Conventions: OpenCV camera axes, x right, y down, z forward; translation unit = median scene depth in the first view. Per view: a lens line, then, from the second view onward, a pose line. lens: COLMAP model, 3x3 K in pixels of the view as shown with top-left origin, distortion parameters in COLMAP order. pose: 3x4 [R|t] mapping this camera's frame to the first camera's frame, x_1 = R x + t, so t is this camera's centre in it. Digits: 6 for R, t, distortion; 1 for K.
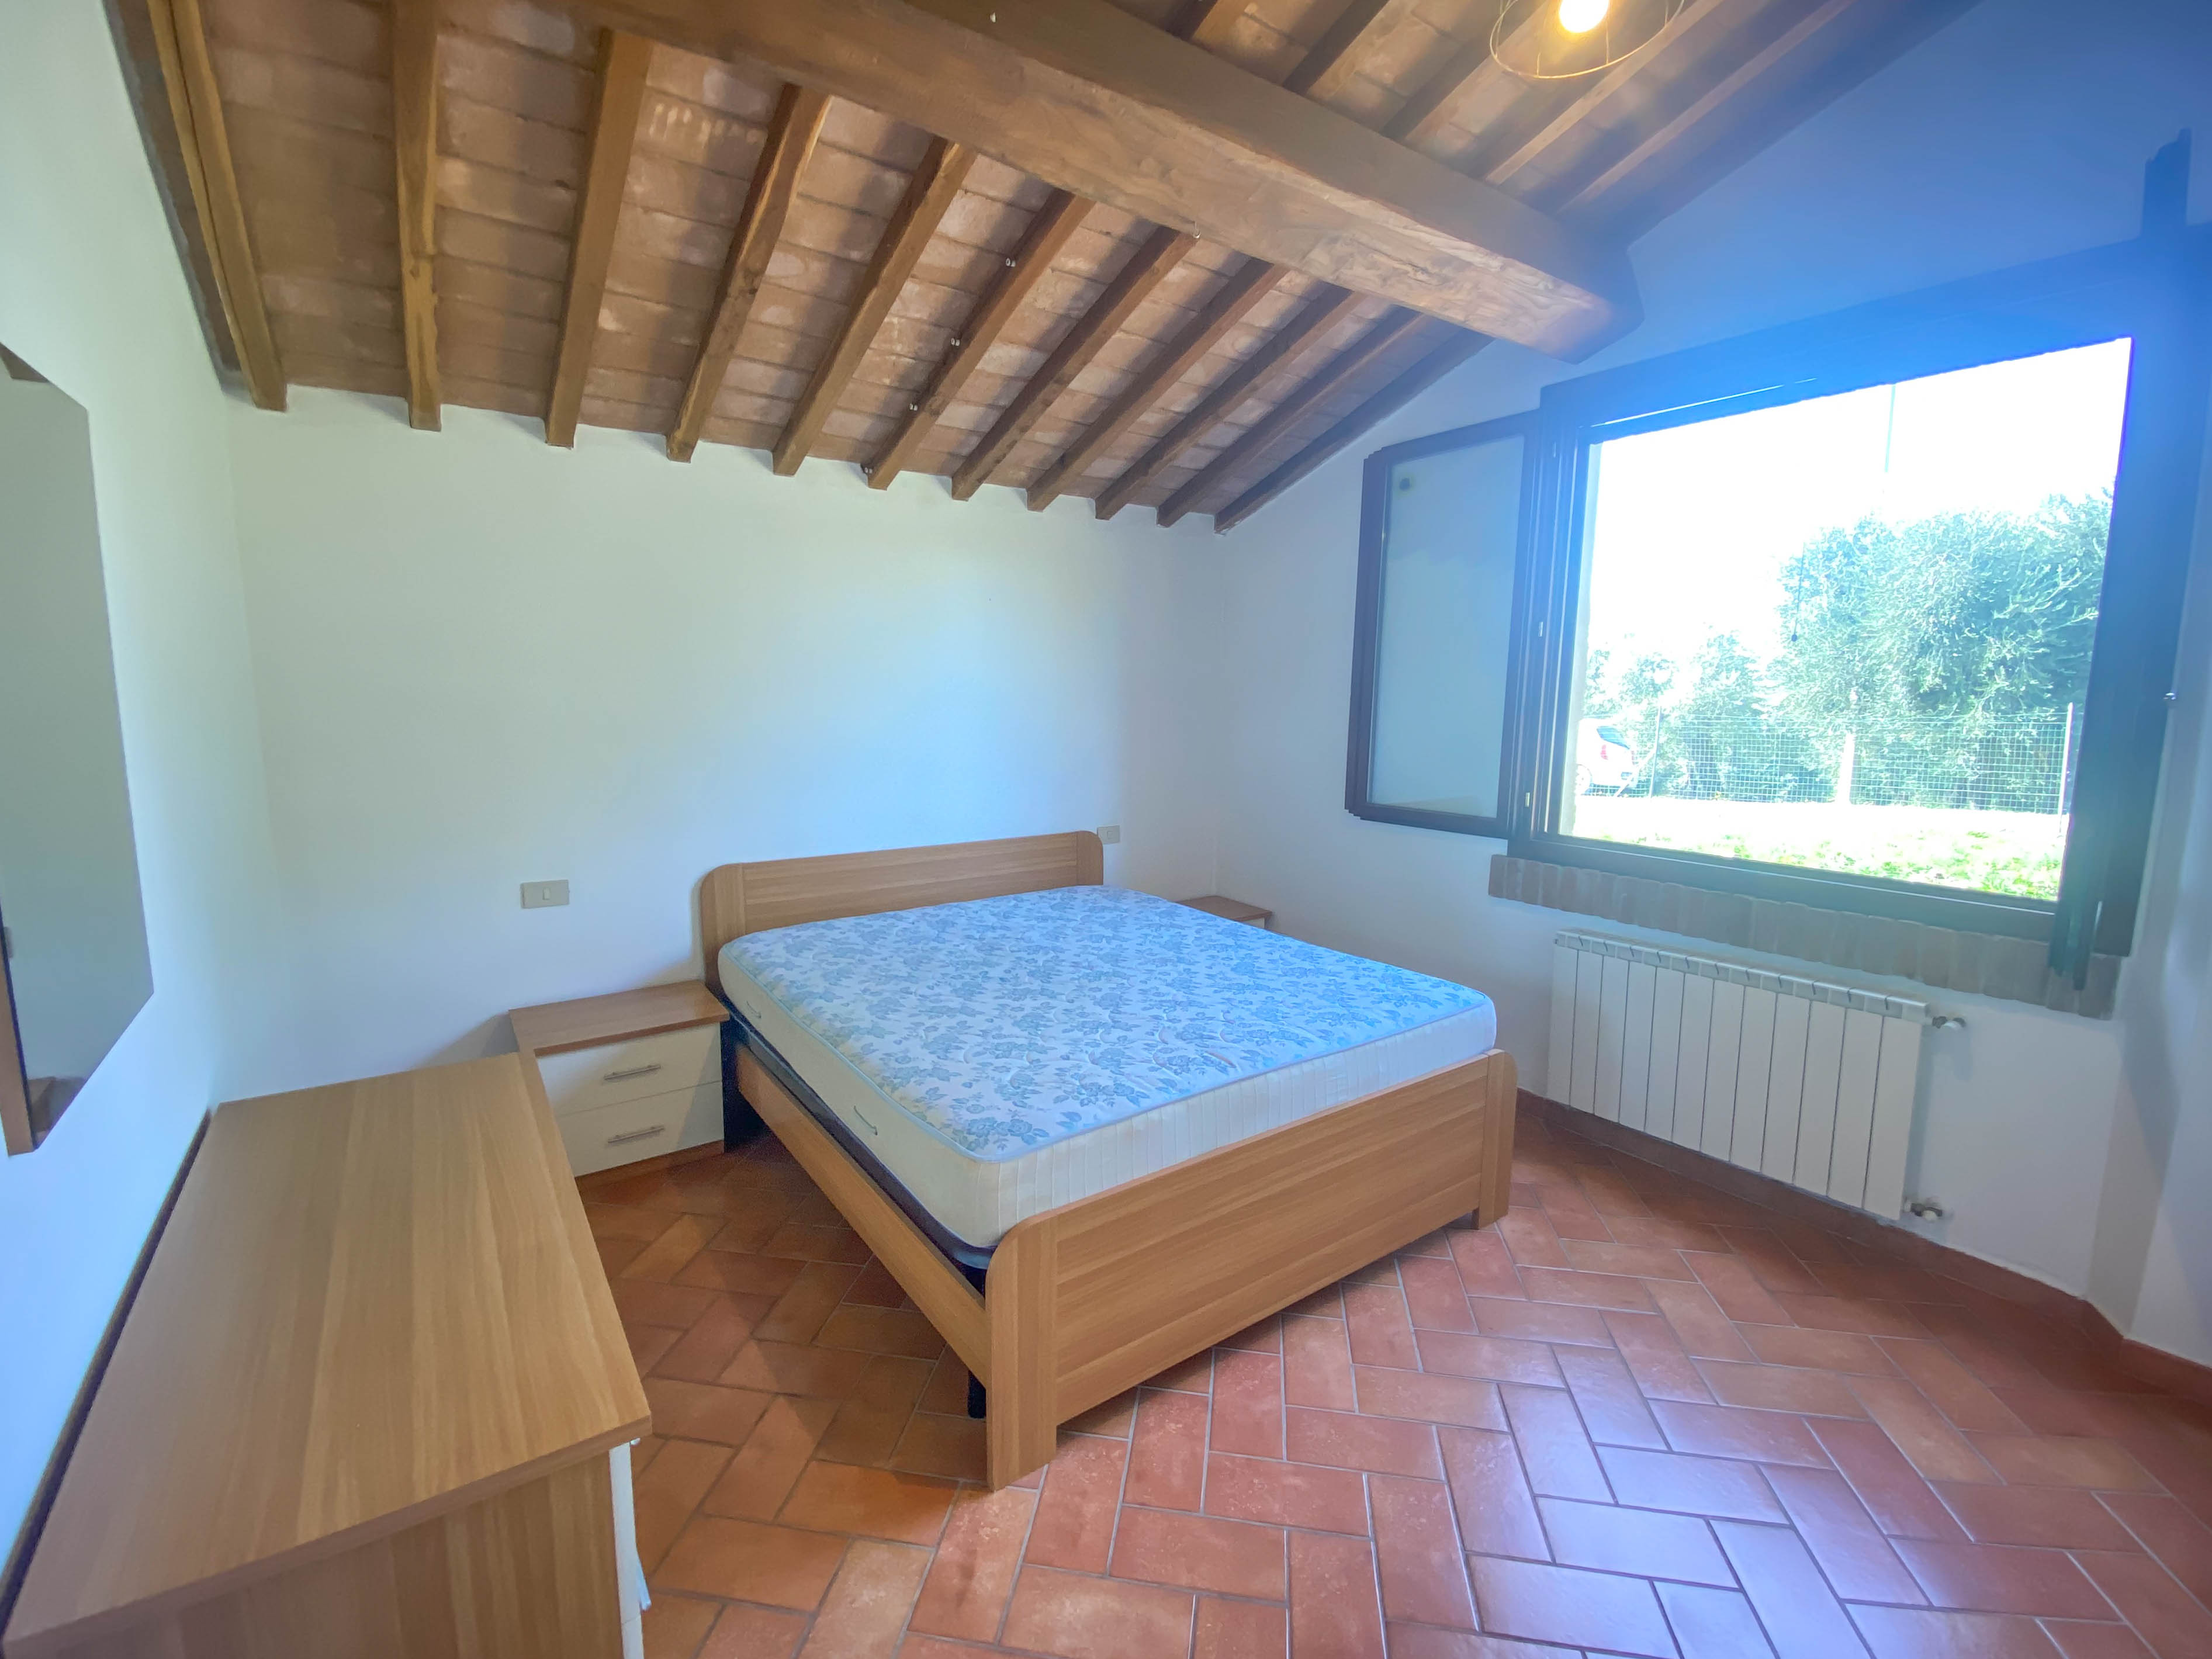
lens RADIAL K [[899.2, 0, 1107.2], [0, 899.2, 810.2], [0, 0, 1]] dist [-0.000074, -0.000367]
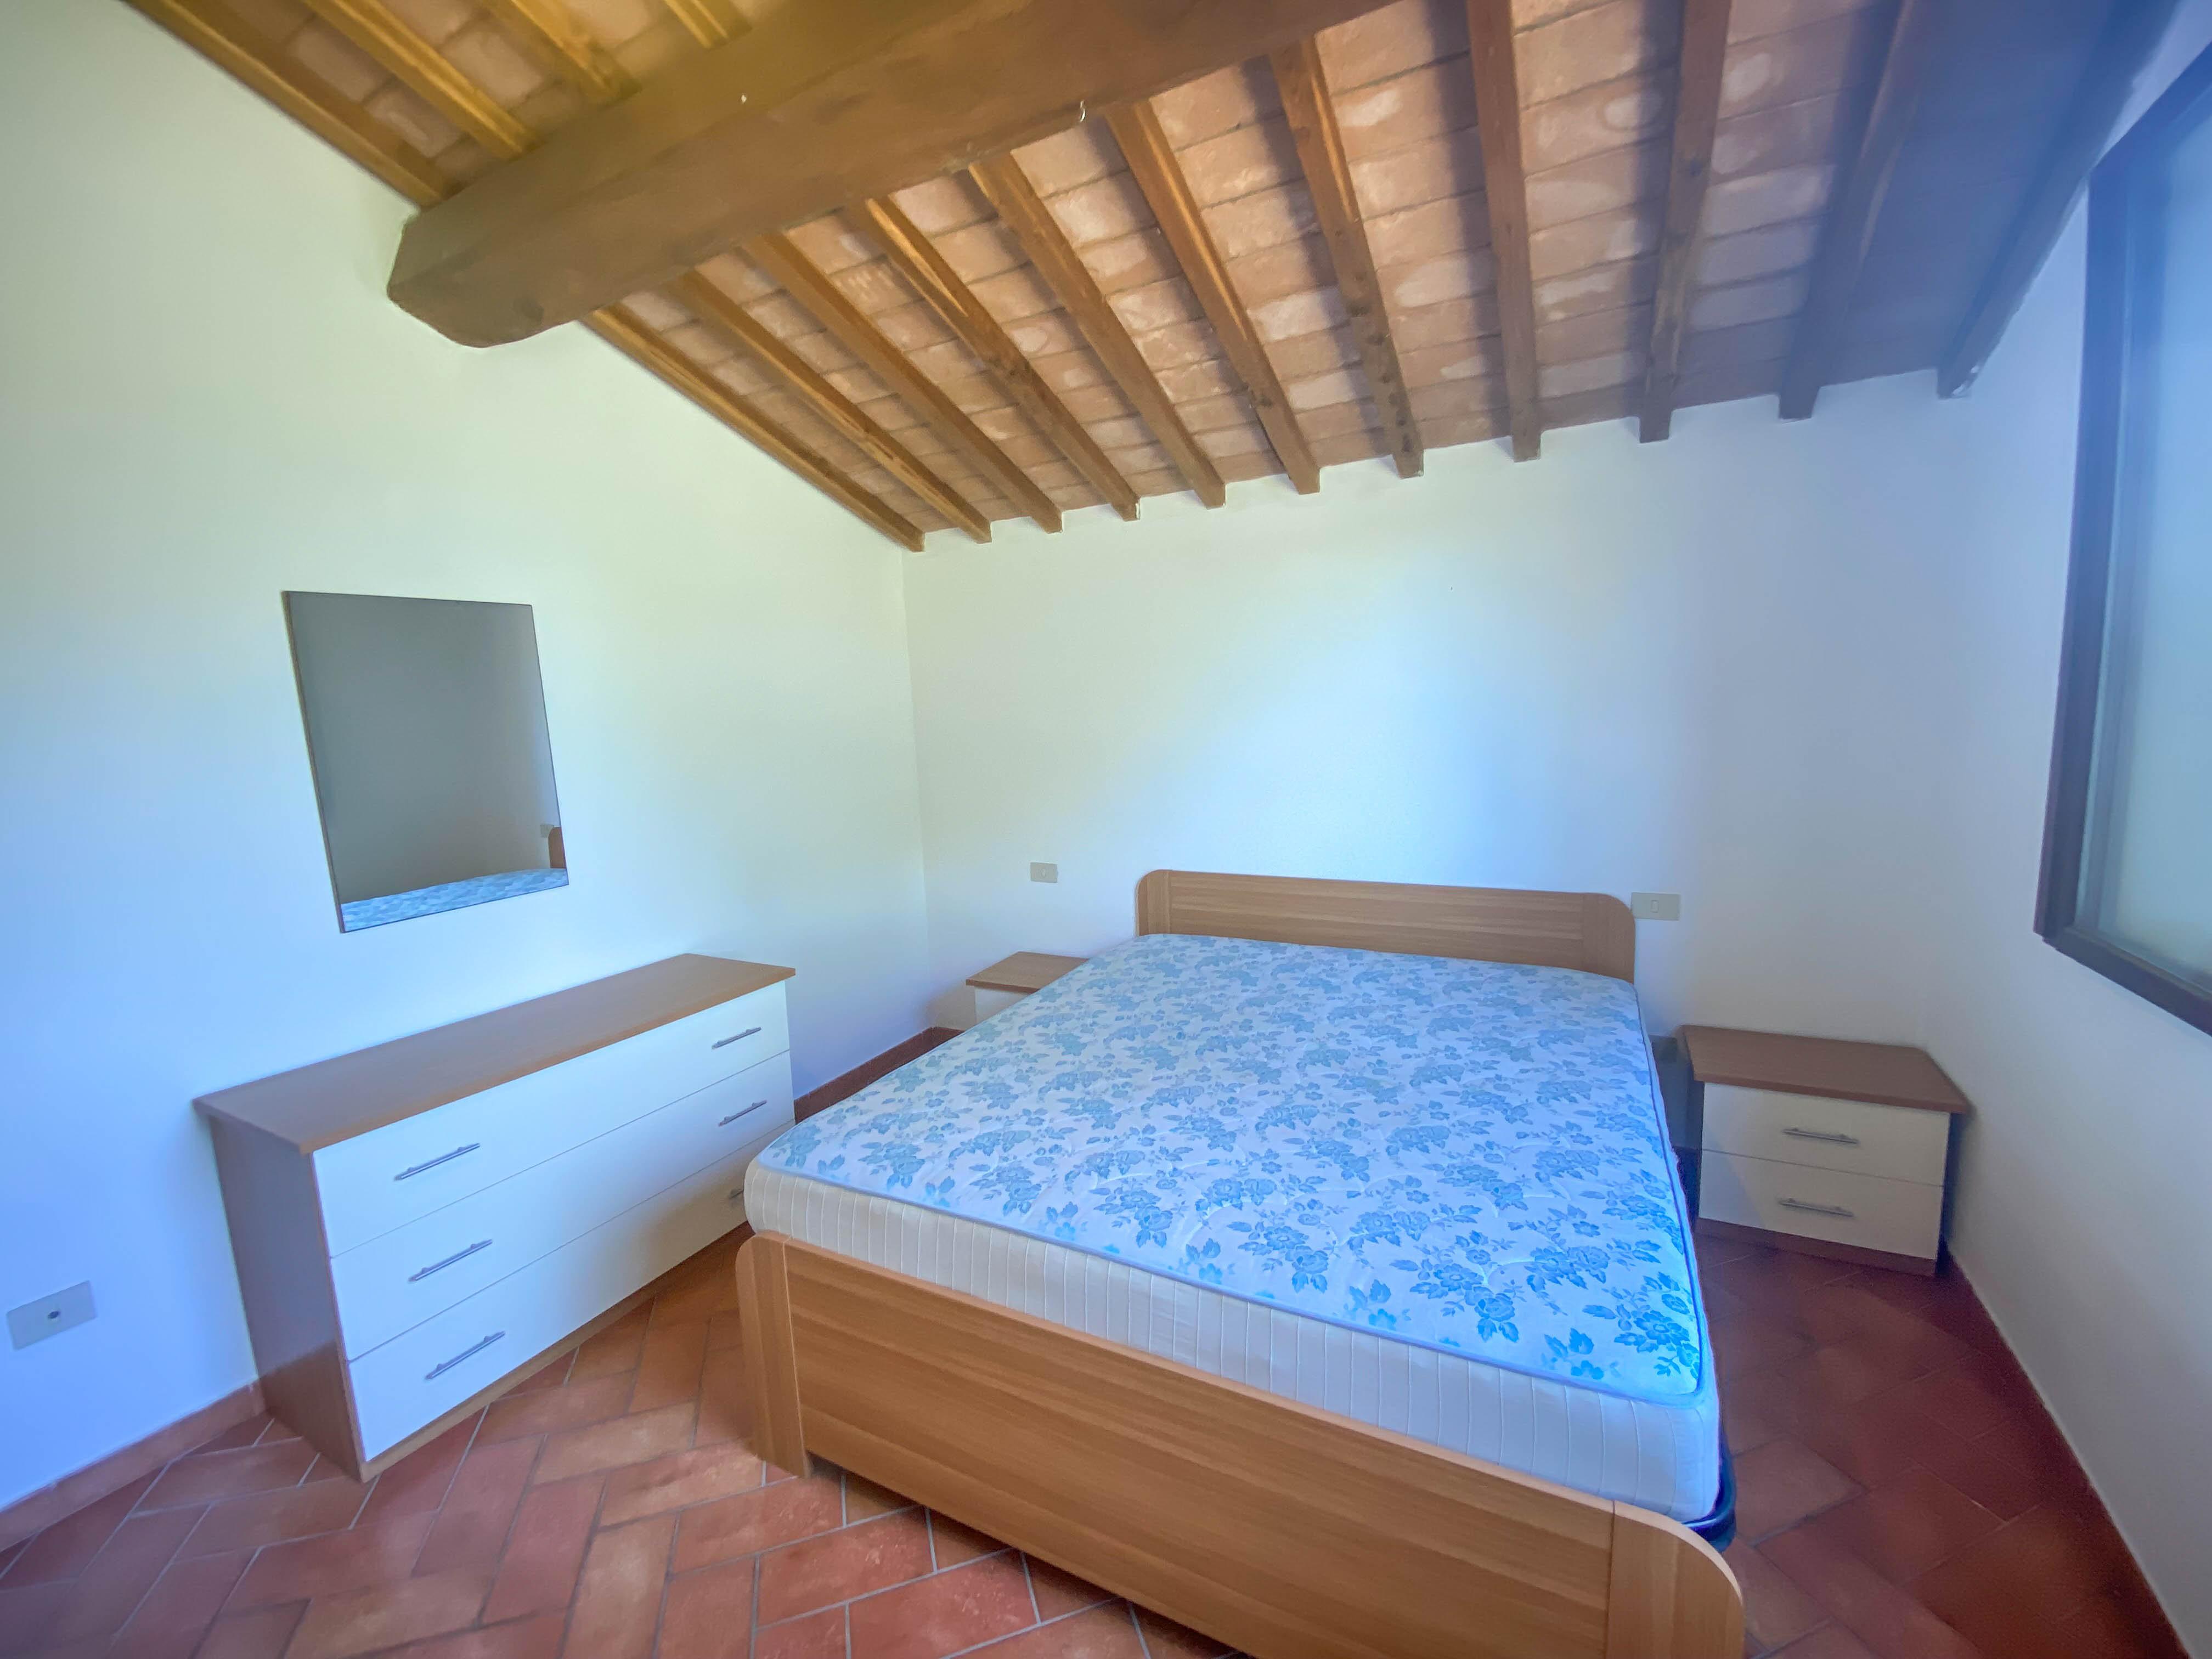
lens RADIAL K [[855.7, 0, 1096.3], [0, 855.7, 822.5], [0, 0, 1]] dist [0.009094, -0.018633]
pose [[0.498583, 0.088356, -0.862327, 0.660072], [-0.079019, 0.995283, 0.056291, -0.075050], [0.863233, 0.040075, 0.503212, 0.581533]]
